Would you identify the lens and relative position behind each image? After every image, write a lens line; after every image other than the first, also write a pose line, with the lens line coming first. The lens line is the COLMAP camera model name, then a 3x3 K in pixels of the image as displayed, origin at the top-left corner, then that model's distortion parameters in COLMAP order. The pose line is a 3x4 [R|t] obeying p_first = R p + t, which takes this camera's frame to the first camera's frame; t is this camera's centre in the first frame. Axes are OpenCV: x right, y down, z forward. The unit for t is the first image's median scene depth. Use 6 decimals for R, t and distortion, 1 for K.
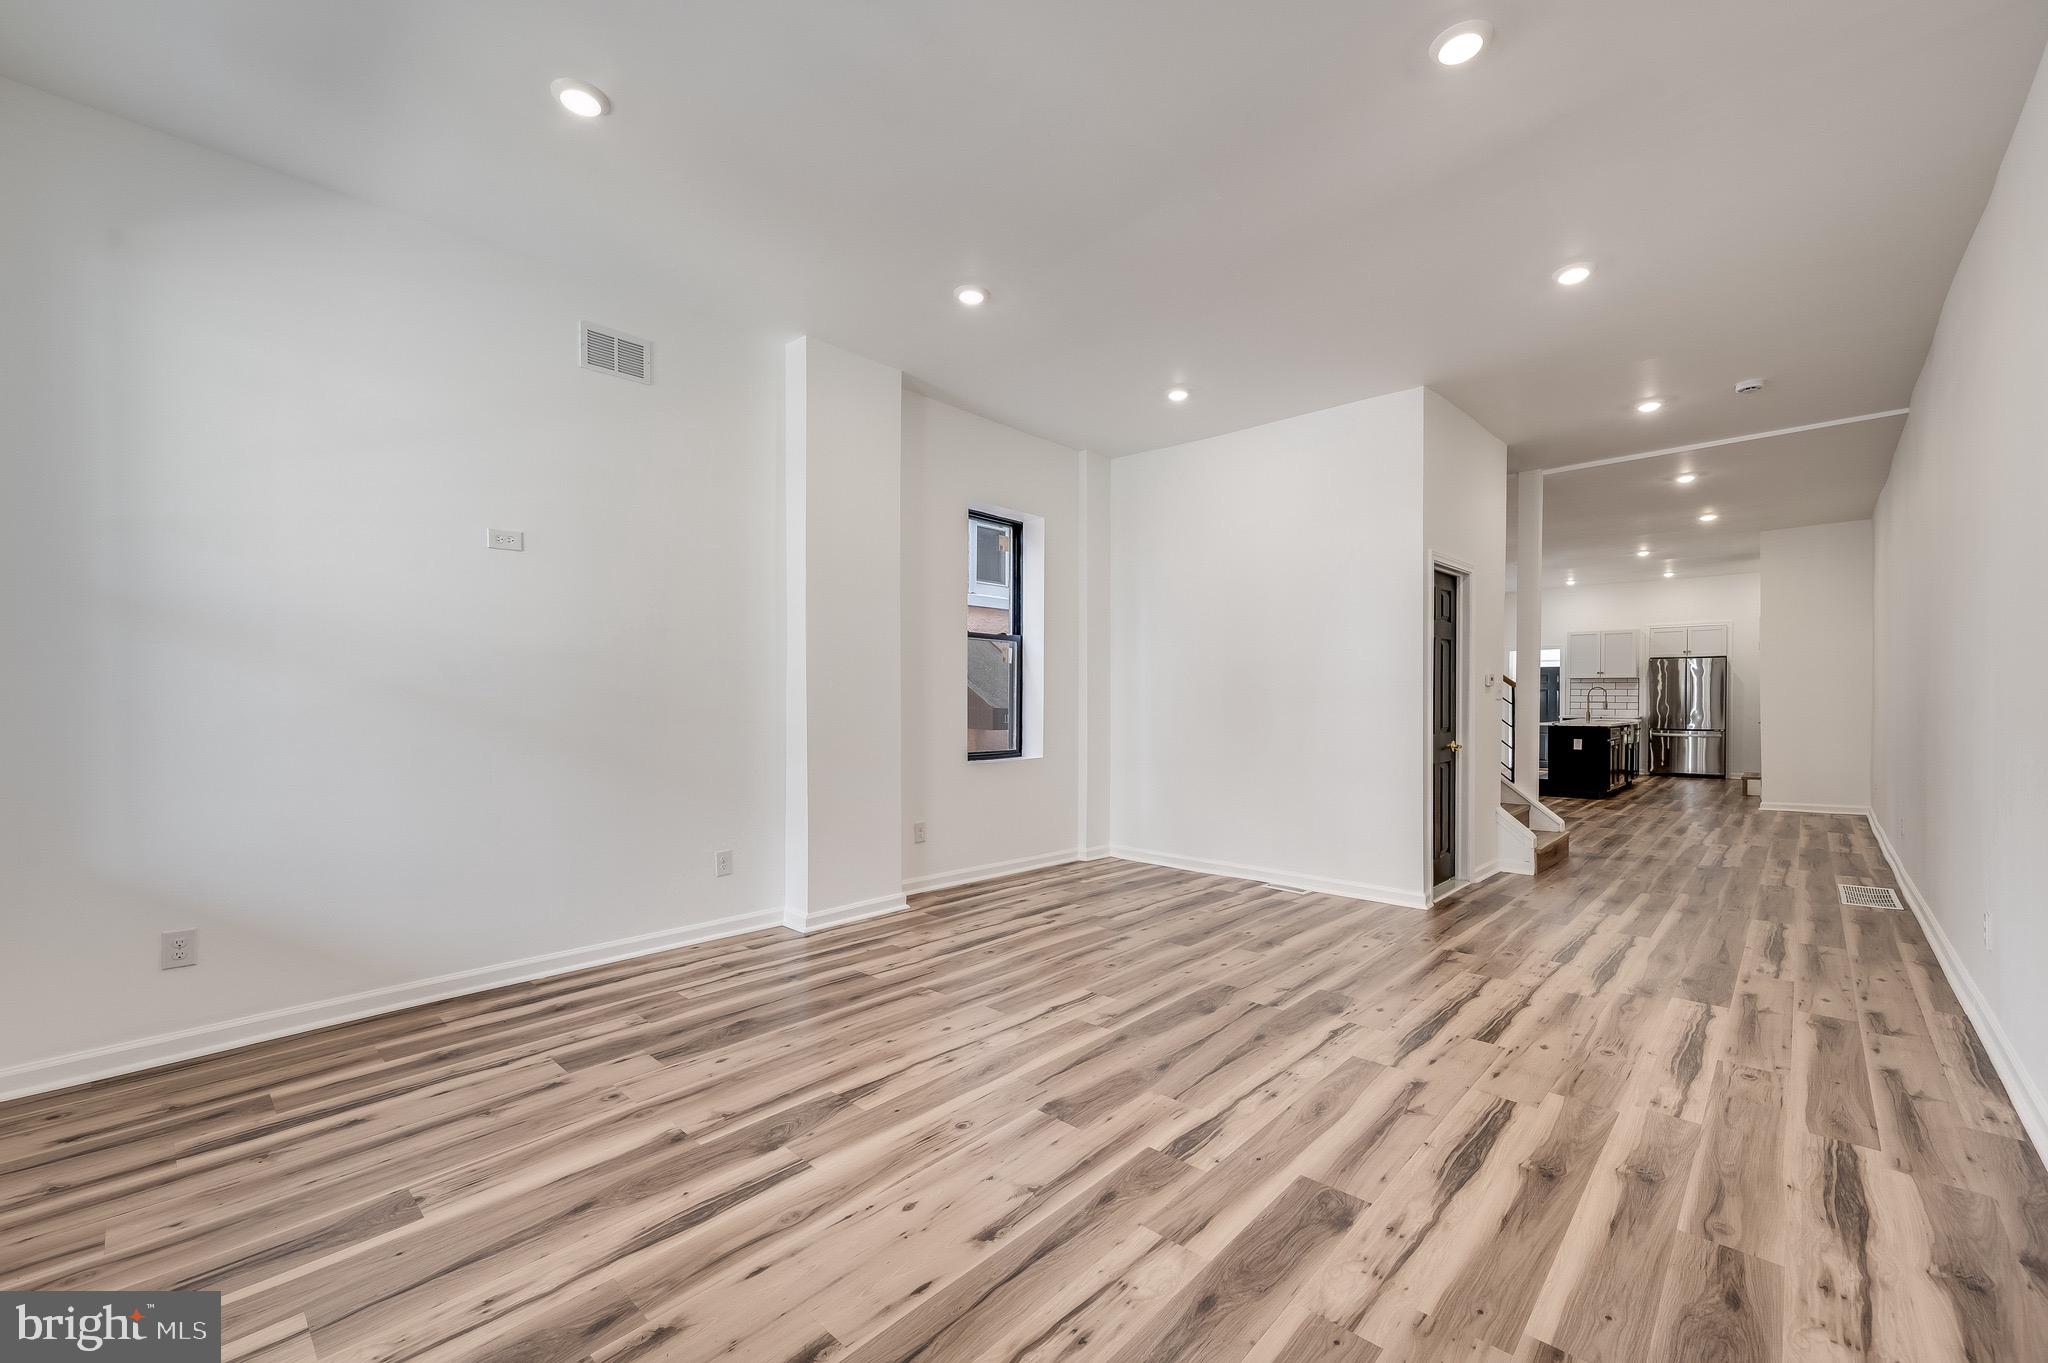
lens RADIAL K [[831.4, 0, 1022.1], [0, 831.4, 702.7], [0, 0, 1]] dist [0.006607, 0.000495]
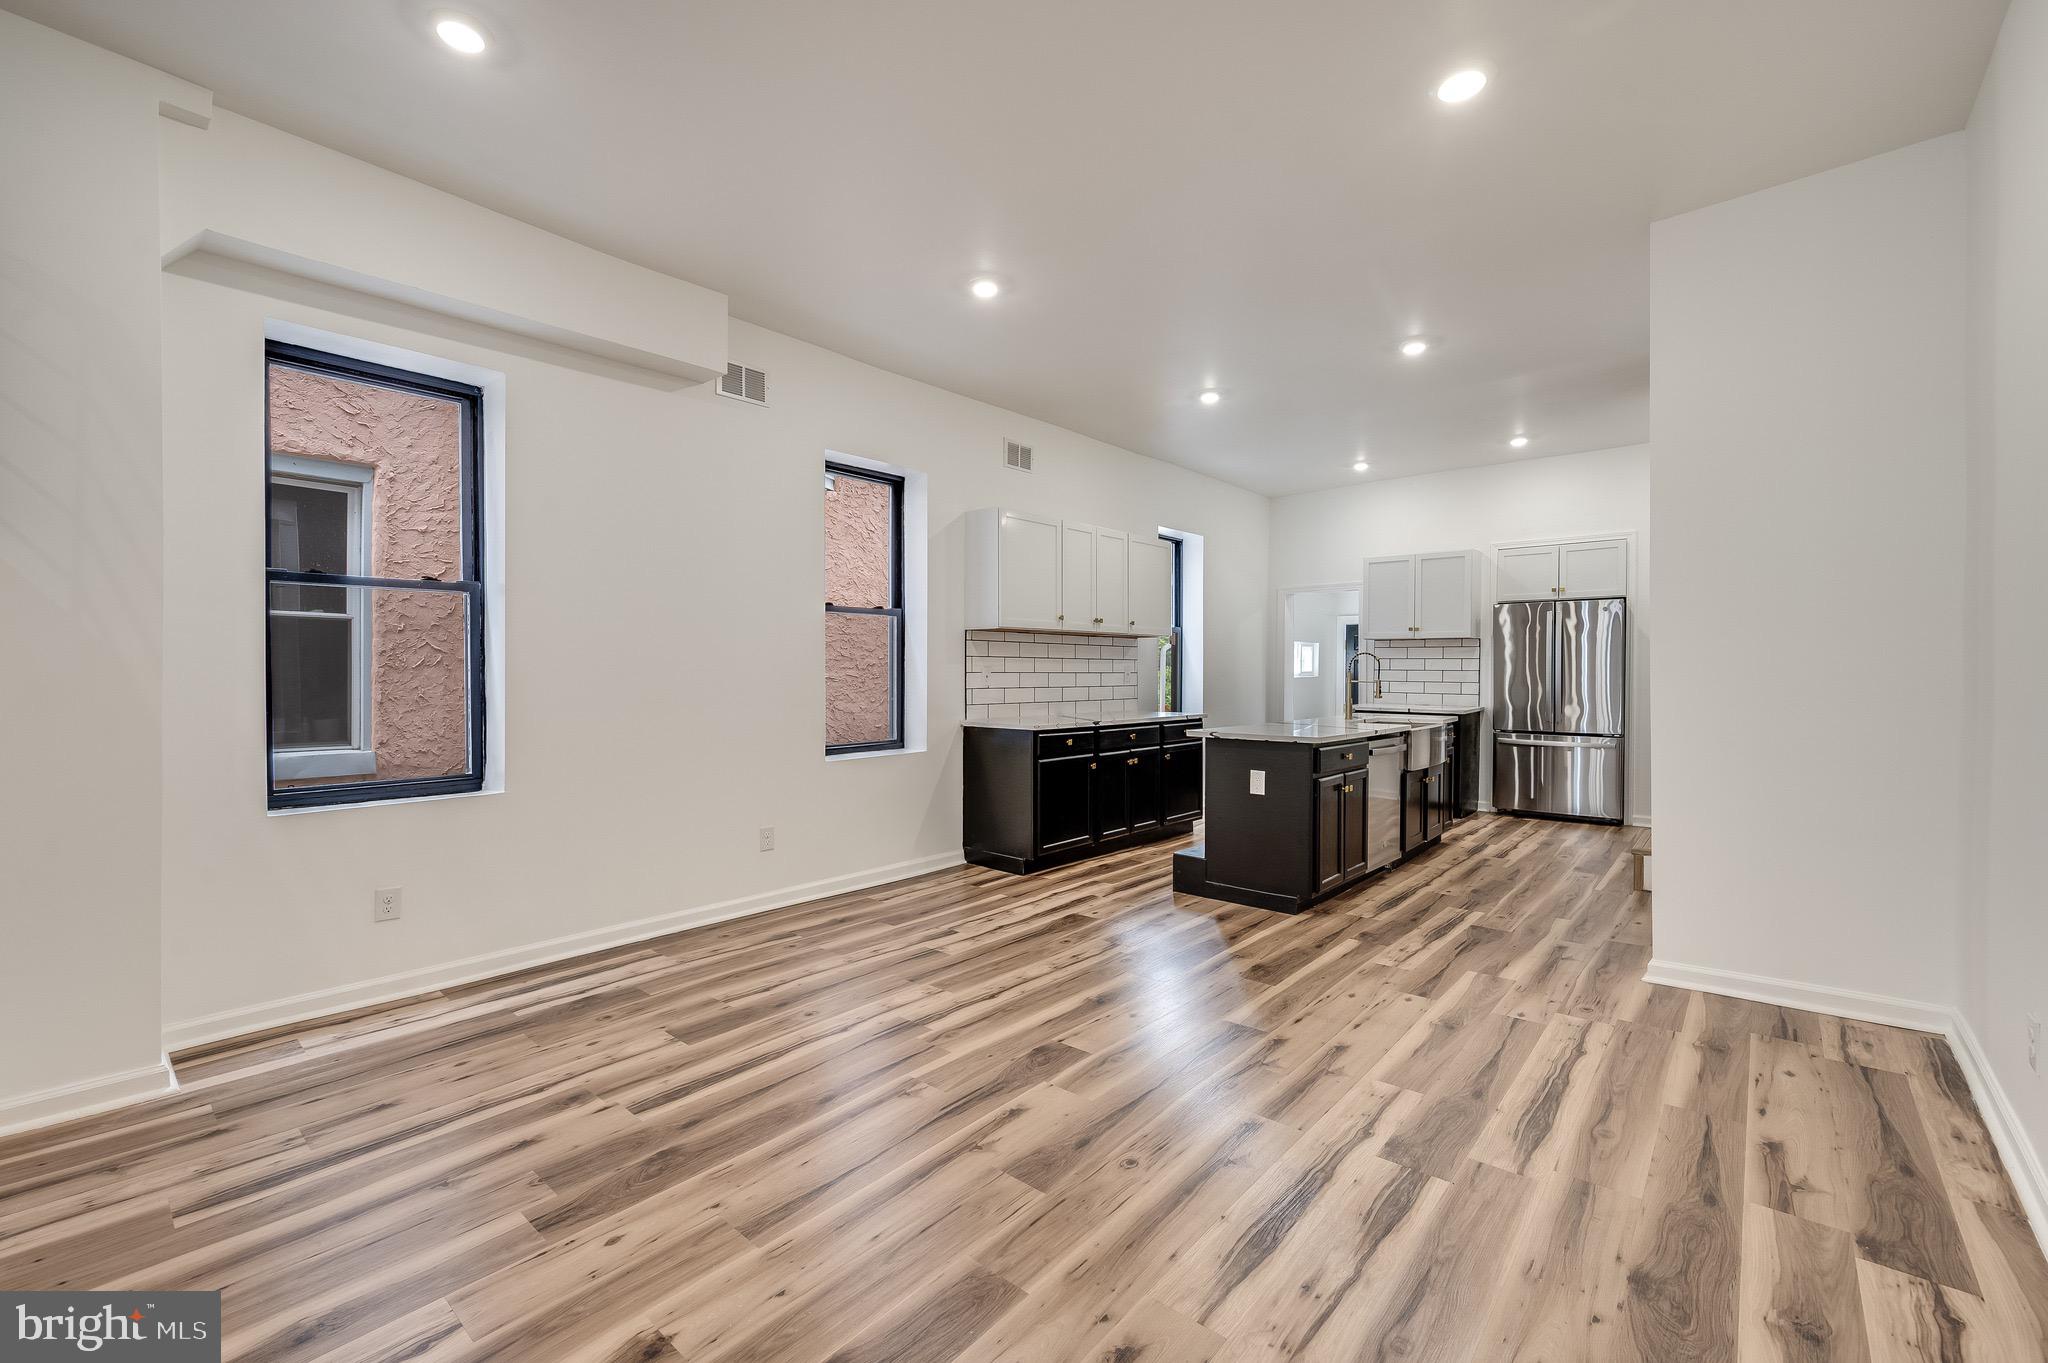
lens RADIAL K [[846.8, 0, 1026.2], [0, 846.8, 680.1], [0, 0, 1]] dist [0.002160, 0.000521]
pose [[0.999870, -0.004197, 0.015573, 0.428999], [0.004310, 0.999965, -0.007226, -0.000189], [-0.015542, 0.007292, 0.999853, 0.447569]]
